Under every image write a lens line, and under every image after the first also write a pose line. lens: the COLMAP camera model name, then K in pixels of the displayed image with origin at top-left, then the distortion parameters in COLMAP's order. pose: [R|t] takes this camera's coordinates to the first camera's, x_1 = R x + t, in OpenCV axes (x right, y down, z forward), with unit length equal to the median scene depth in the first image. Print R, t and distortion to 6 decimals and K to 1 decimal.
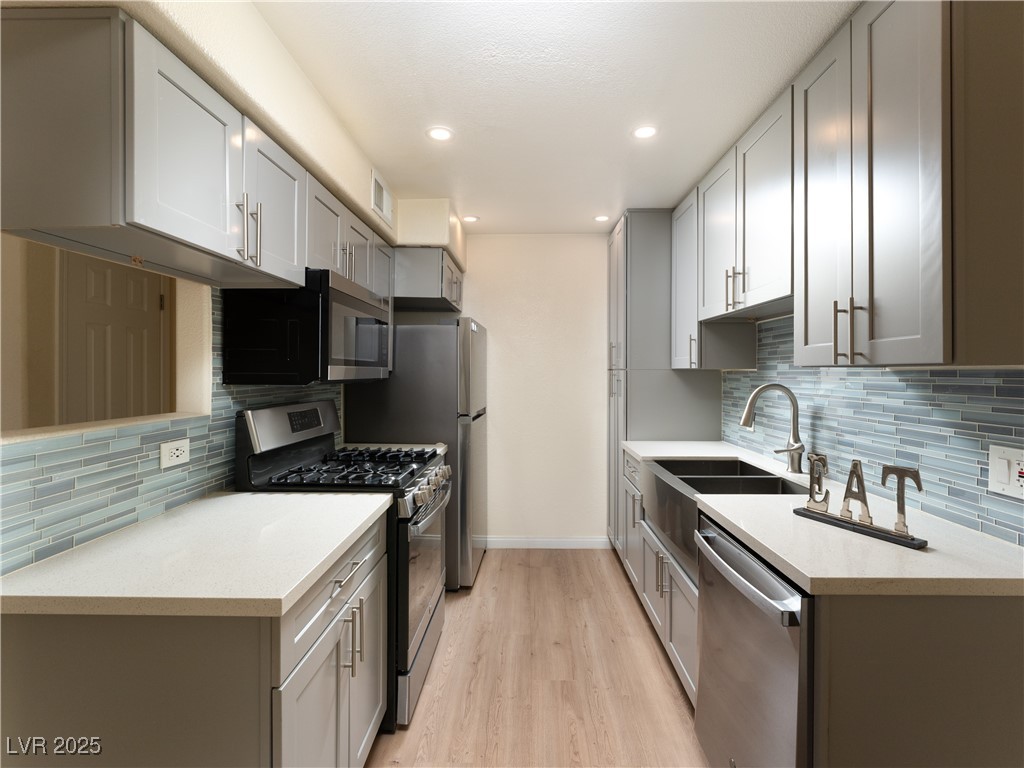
lens RADIAL K [[466.4, 0, 535.4], [0, 466.4, 373.1], [0, 0, 1]] dist [0.004195, 0.000091]
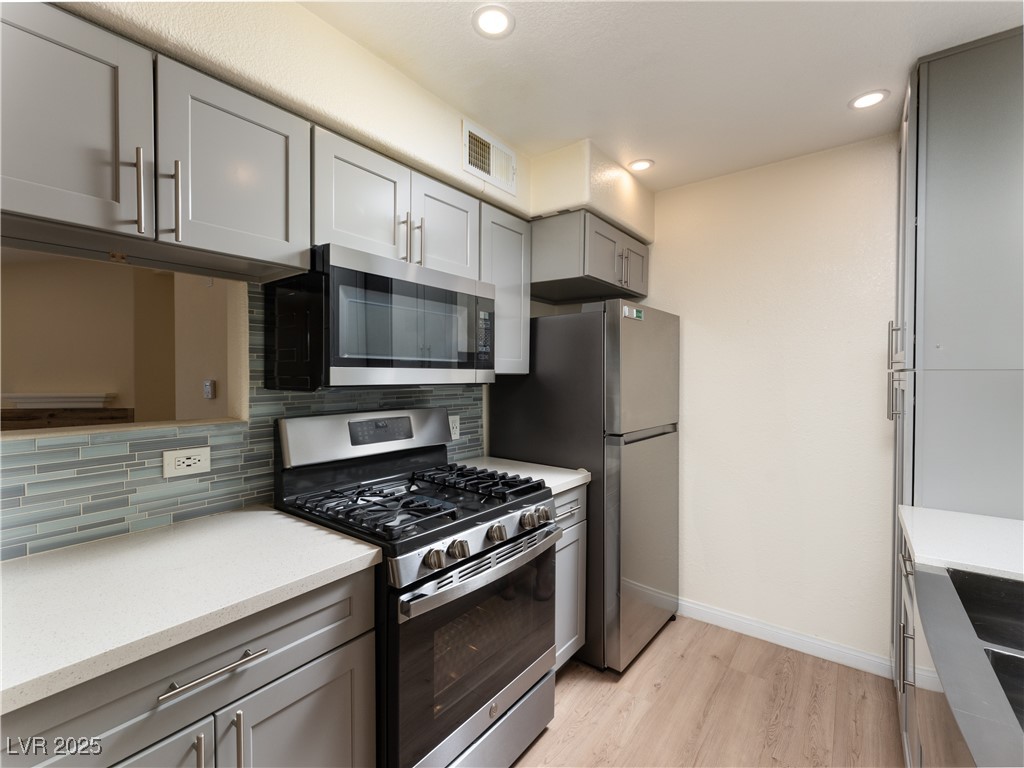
lens RADIAL K [[466.4, 0, 511.3], [0, 466.4, 384.7], [0, 0, 1]] dist [0.004195, 0.000091]
pose [[0.800116, 0.010416, -0.599755, 0.273785], [-0.000764, 0.999866, 0.016346, 0.000570], [0.599845, -0.012621, 0.800017, 0.568927]]
